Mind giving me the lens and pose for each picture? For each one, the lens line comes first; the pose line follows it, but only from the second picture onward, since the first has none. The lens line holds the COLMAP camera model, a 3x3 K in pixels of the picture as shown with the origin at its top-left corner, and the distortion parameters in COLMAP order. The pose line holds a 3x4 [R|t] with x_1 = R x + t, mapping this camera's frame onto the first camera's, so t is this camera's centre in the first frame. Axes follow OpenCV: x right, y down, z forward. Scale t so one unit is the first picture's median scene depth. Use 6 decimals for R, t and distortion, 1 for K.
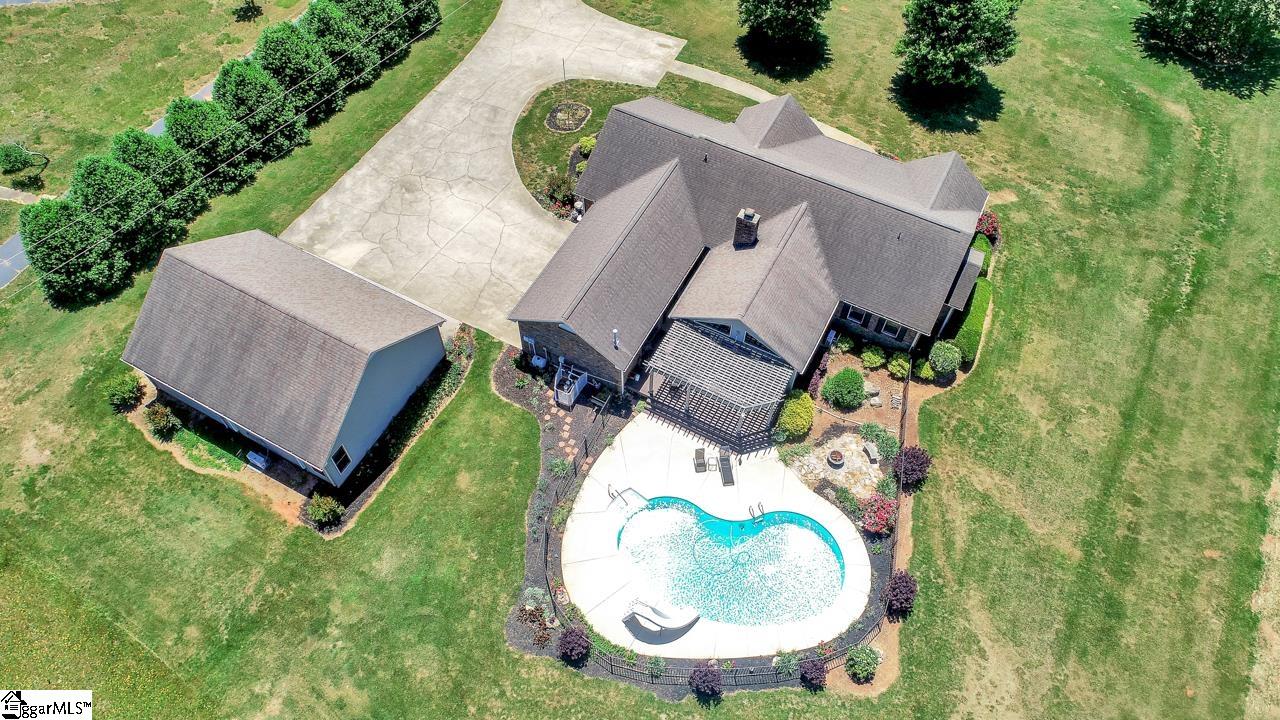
lens RADIAL K [[871.3, 0, 641.4], [0, 871.3, 362.3], [0, 0, 1]] dist [-0.002850, 0.001391]
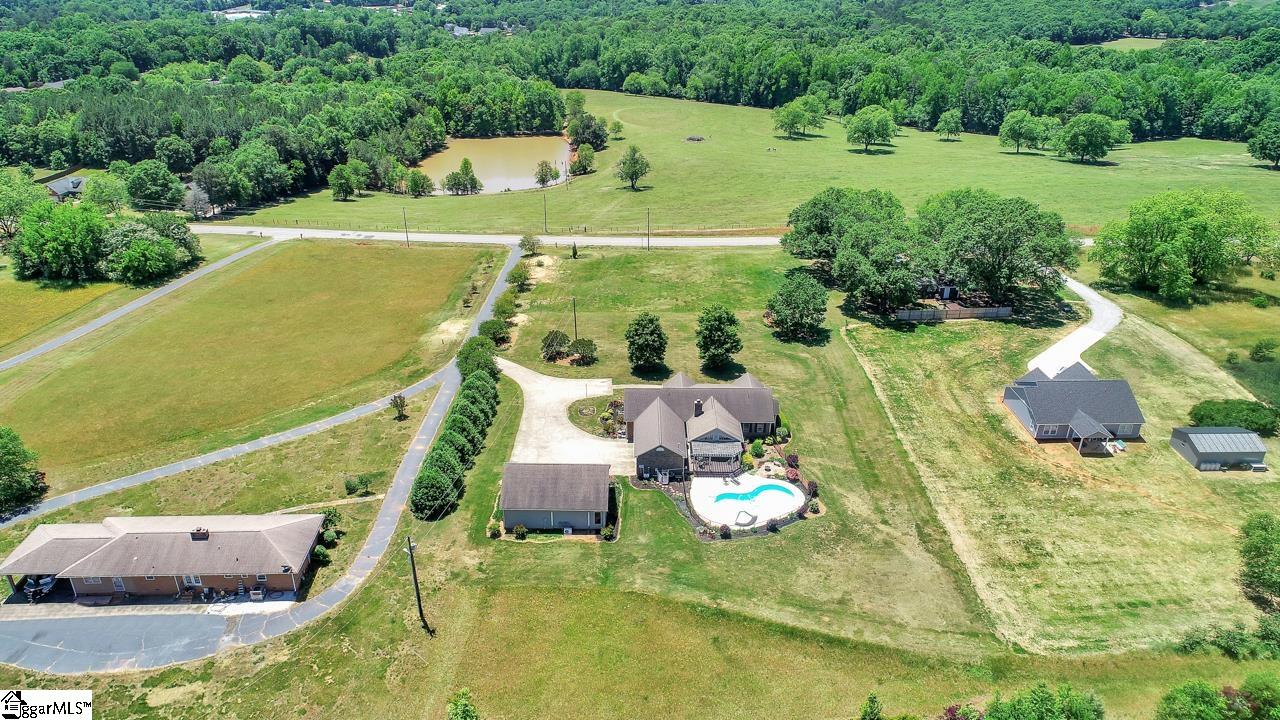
lens RADIAL K [[871.3, 0, 638.8], [0, 871.3, 359.8], [0, 0, 1]] dist [-0.002850, 0.001391]
pose [[0.885641, -0.205954, 0.416202, -1.155304], [0.387996, 0.820639, -0.419536, 0.797043], [-0.255146, 0.533042, 0.806701, -1.211169]]
